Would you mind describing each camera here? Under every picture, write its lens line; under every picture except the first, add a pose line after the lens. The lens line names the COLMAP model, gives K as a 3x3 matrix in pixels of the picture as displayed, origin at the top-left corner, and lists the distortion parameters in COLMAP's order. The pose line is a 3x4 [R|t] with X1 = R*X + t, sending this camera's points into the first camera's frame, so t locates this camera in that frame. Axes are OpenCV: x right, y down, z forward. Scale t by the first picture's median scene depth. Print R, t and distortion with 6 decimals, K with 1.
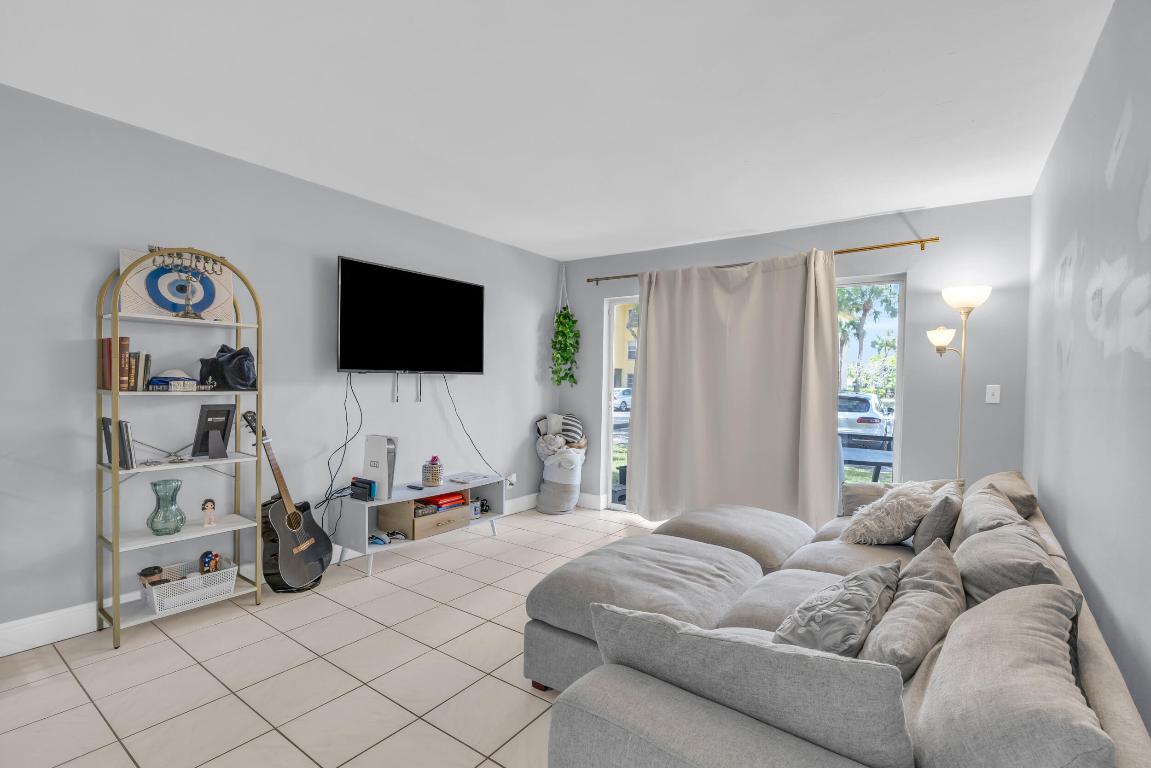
lens RADIAL K [[519.7, 0, 574.7], [0, 519.7, 390.1], [0, 0, 1]] dist [-0.023995, 0.000009]
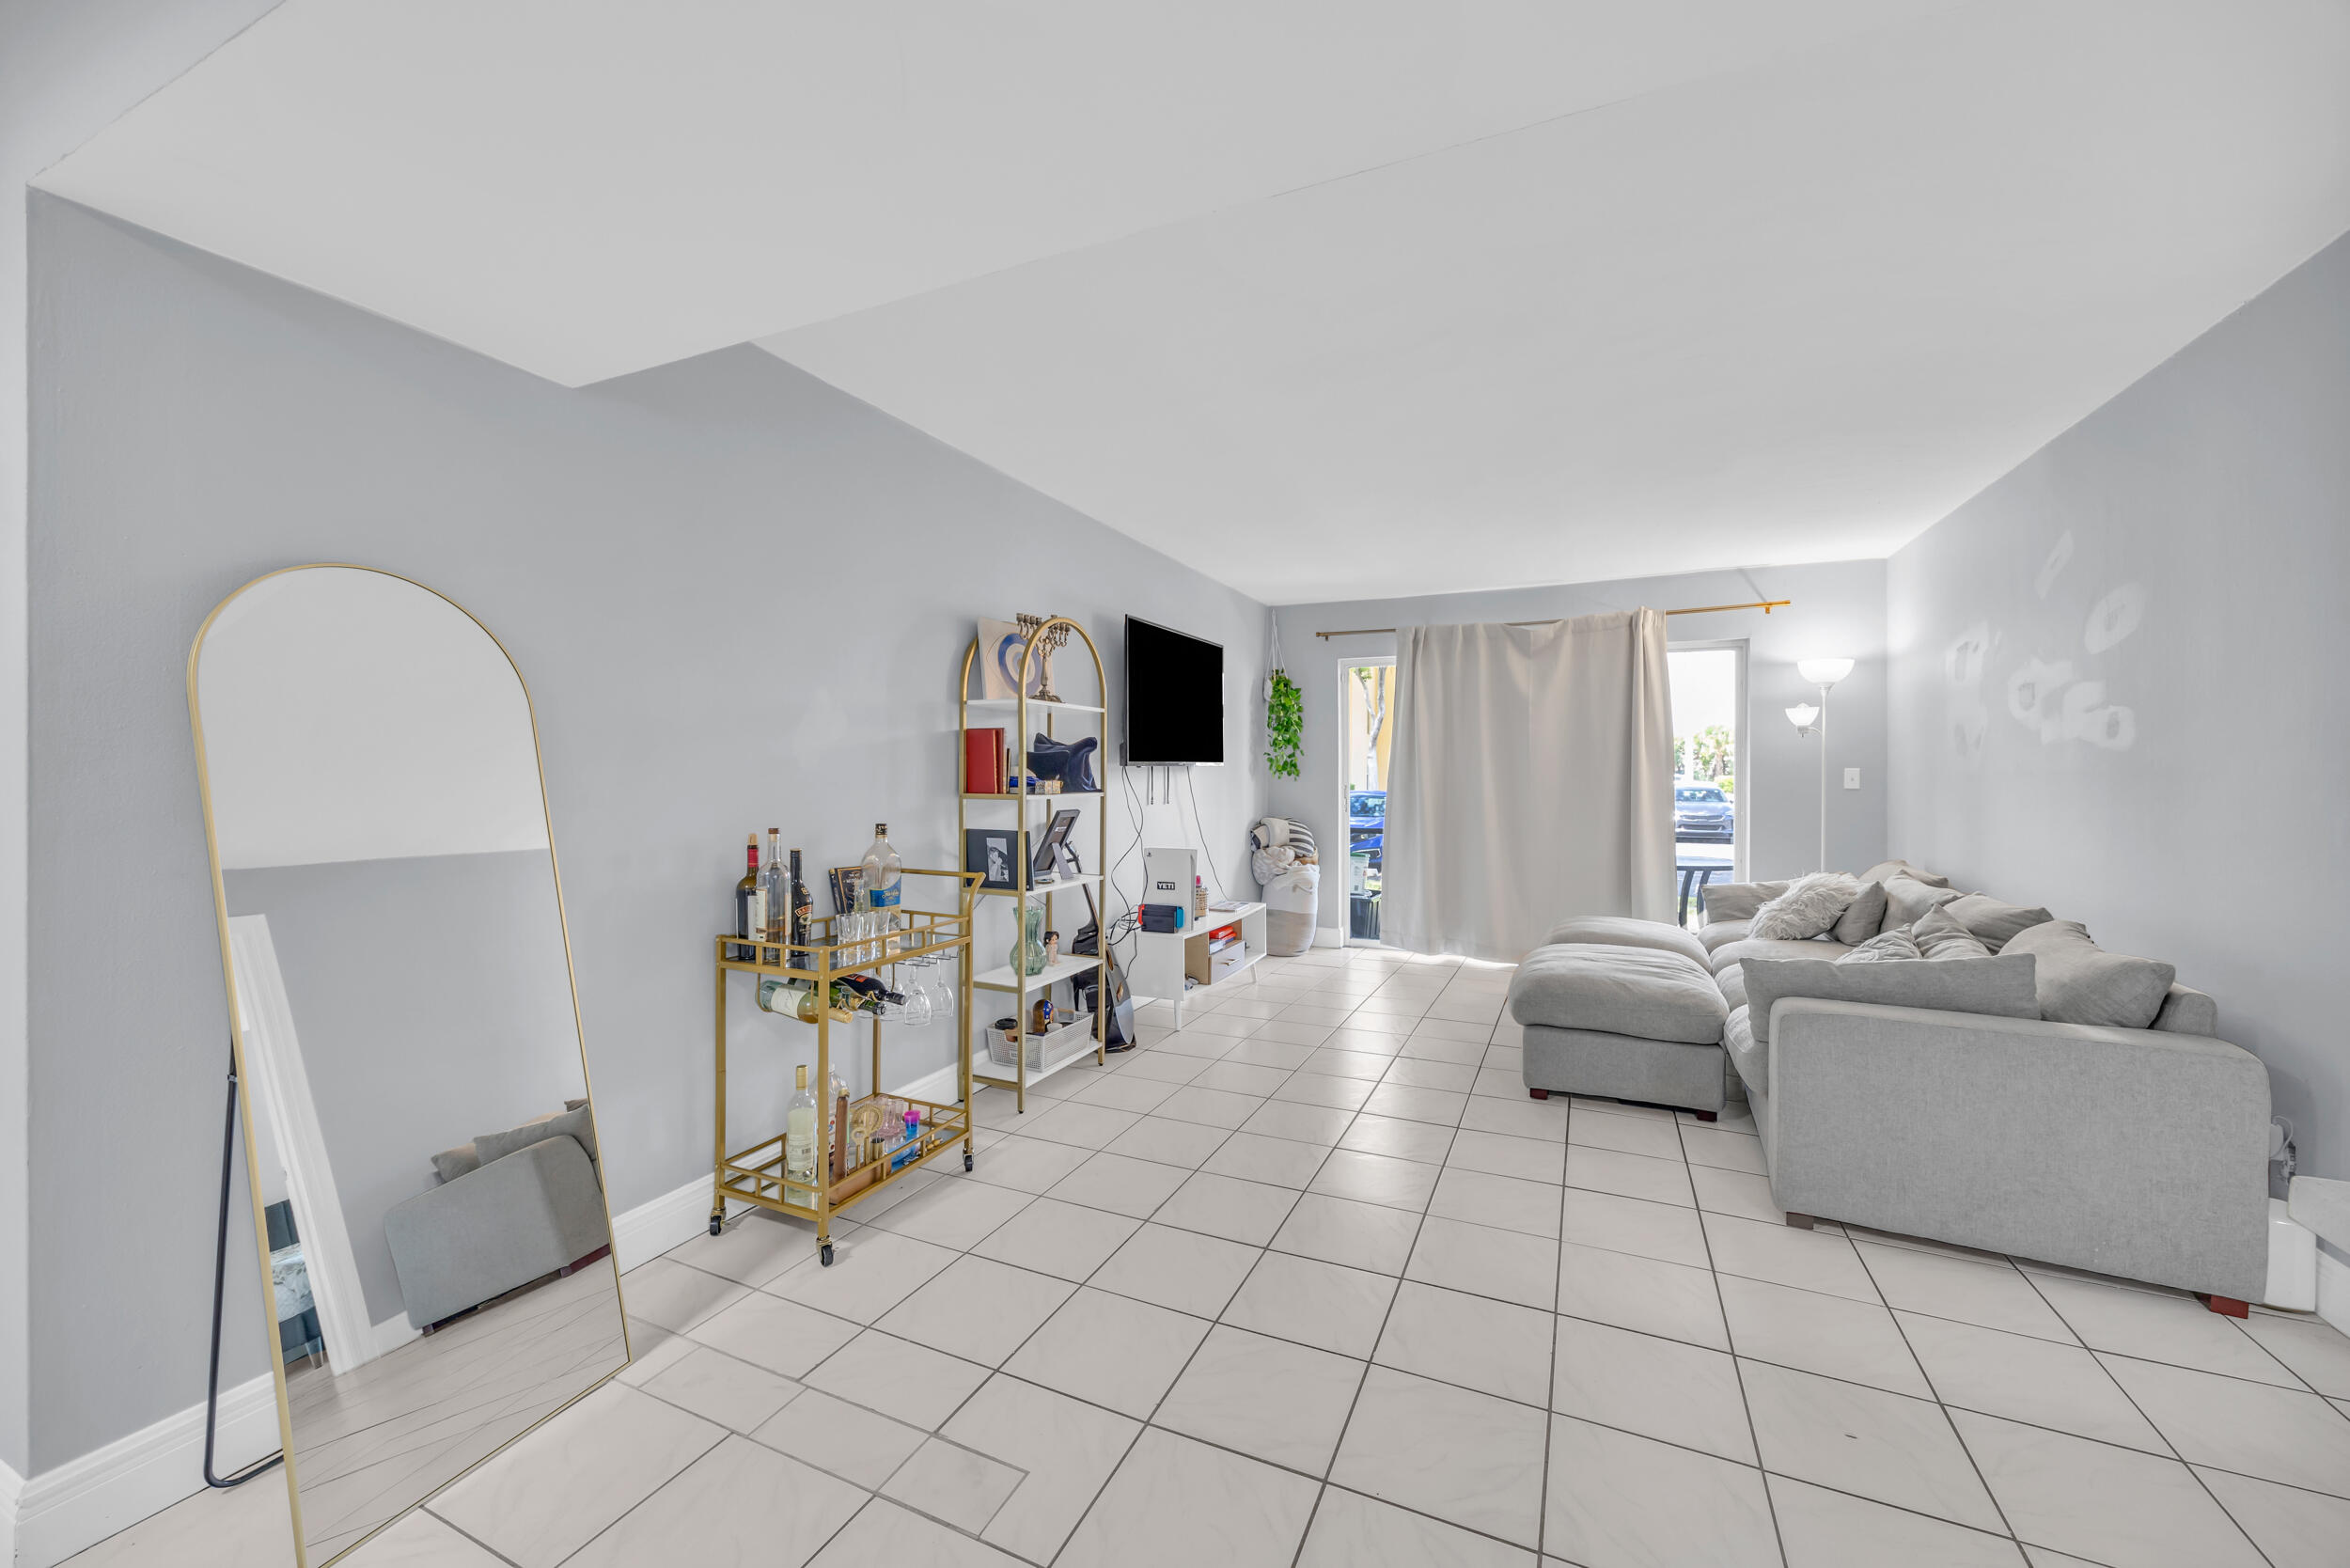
lens RADIAL K [[902.8, 0, 1166.3], [0, 902.8, 770.4], [0, 0, 1]] dist [-0.005456, -0.000134]
pose [[0.982240, -0.016688, 0.186885, -0.641756], [0.019854, 0.999689, -0.015083, -0.006899], [-0.186575, 0.018526, 0.982266, -0.313127]]
